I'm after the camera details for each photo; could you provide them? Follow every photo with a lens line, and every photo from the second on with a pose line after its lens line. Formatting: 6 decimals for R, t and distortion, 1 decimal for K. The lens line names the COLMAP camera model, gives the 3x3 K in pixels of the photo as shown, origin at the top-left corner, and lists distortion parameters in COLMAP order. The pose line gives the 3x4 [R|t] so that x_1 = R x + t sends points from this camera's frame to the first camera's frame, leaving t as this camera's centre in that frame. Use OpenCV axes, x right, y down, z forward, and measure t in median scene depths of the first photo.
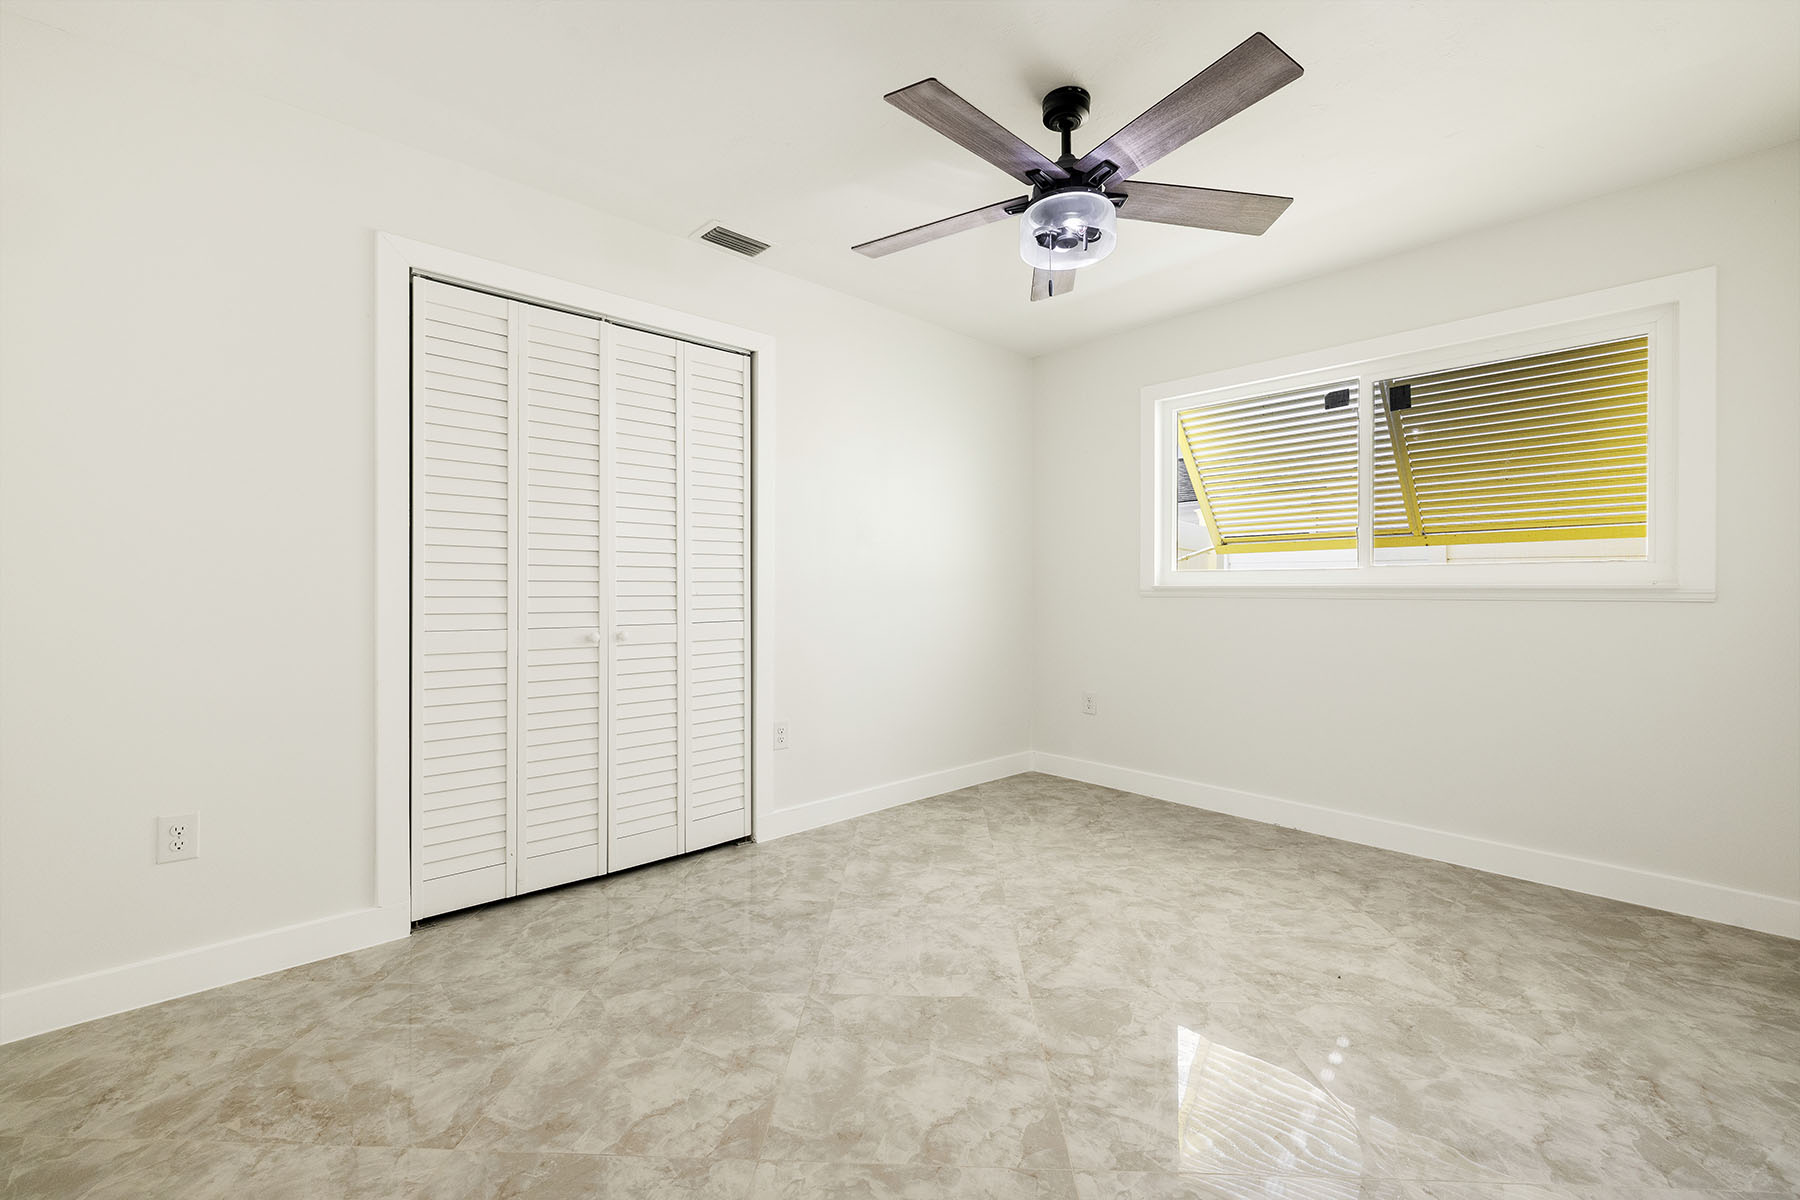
lens RADIAL K [[755.3, 0, 883.7], [0, 755.3, 581.5], [0, 0, 1]] dist [-0.000874, 0.000349]
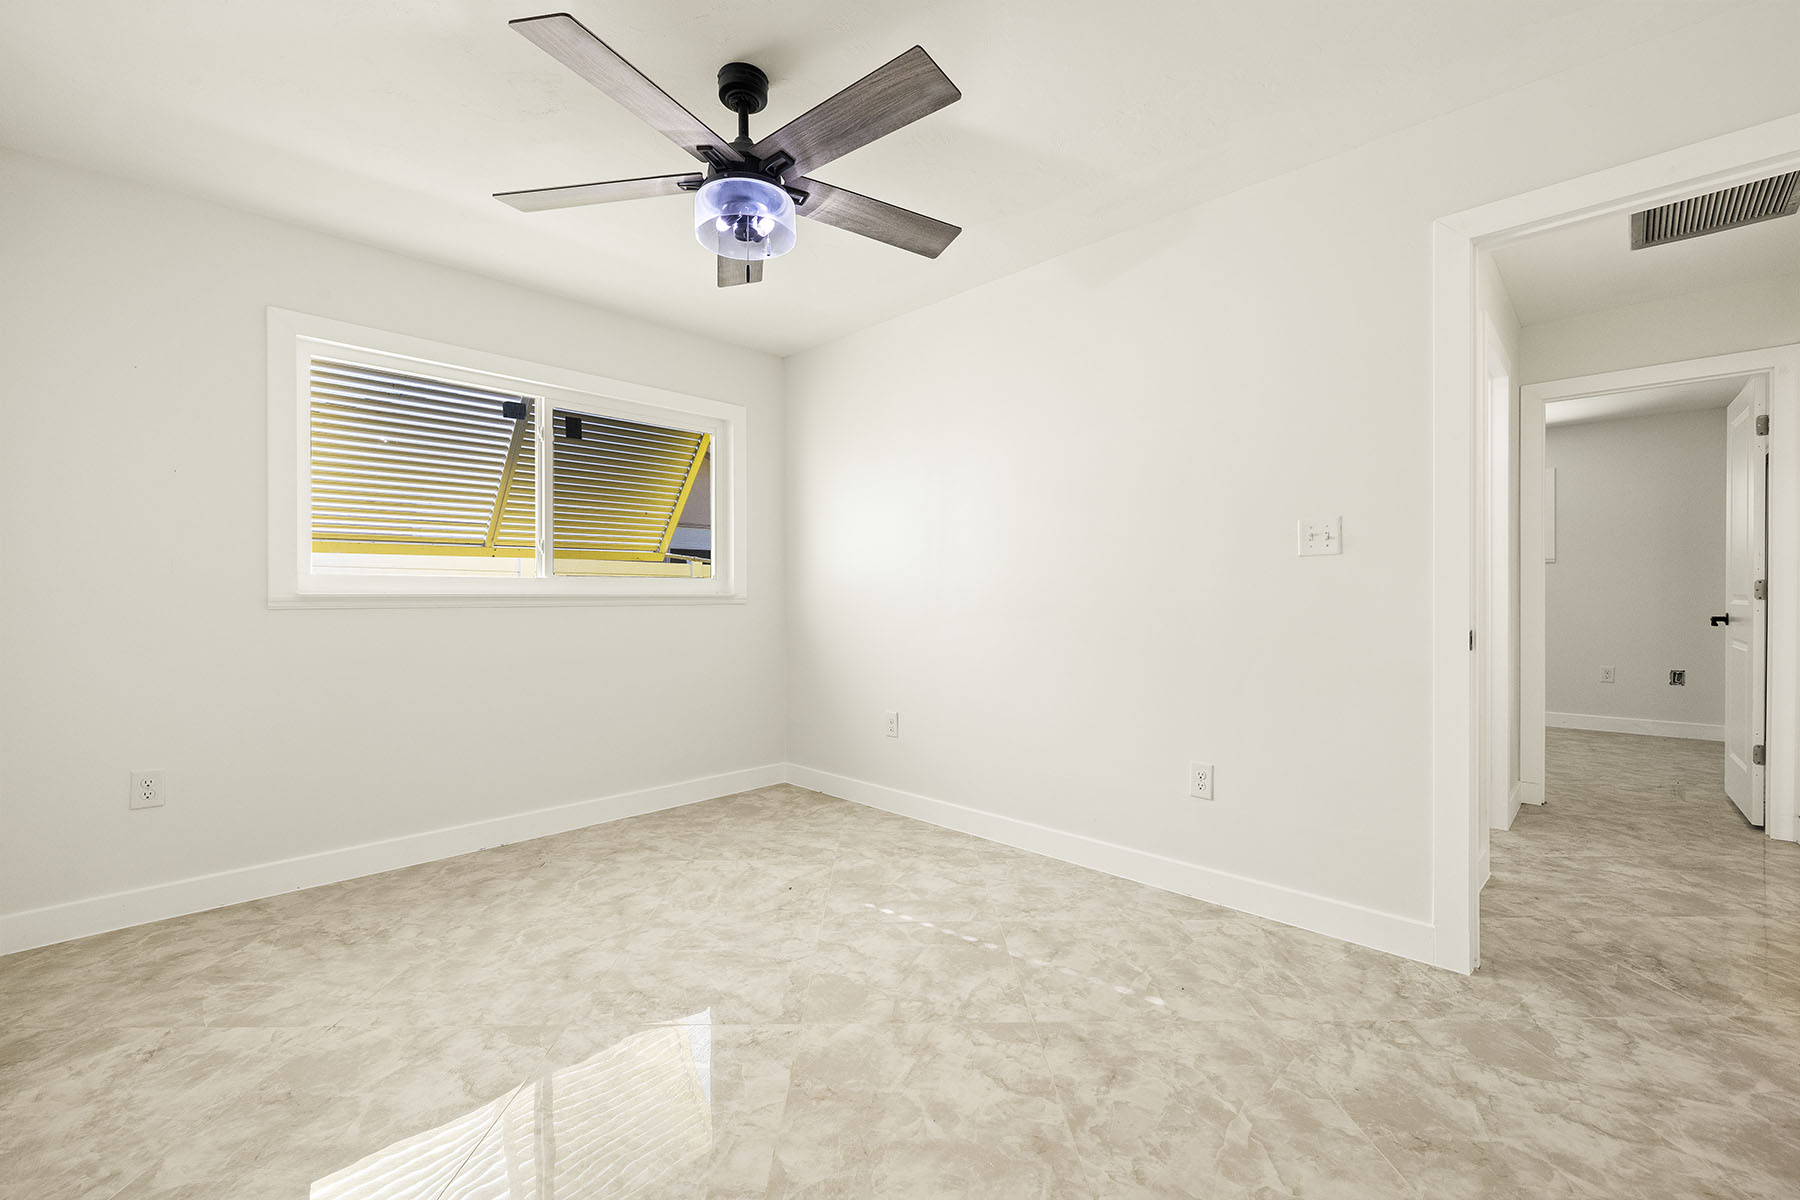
lens RADIAL K [[755.3, 0, 901.6], [0, 755.3, 593.9], [0, 0, 1]] dist [-0.000874, 0.000349]
pose [[-0.067661, 0.000929, 0.997708, -0.599057], [-0.006579, 0.999977, -0.001378, 0.003876], [-0.997687, -0.006657, -0.067654, 0.727836]]
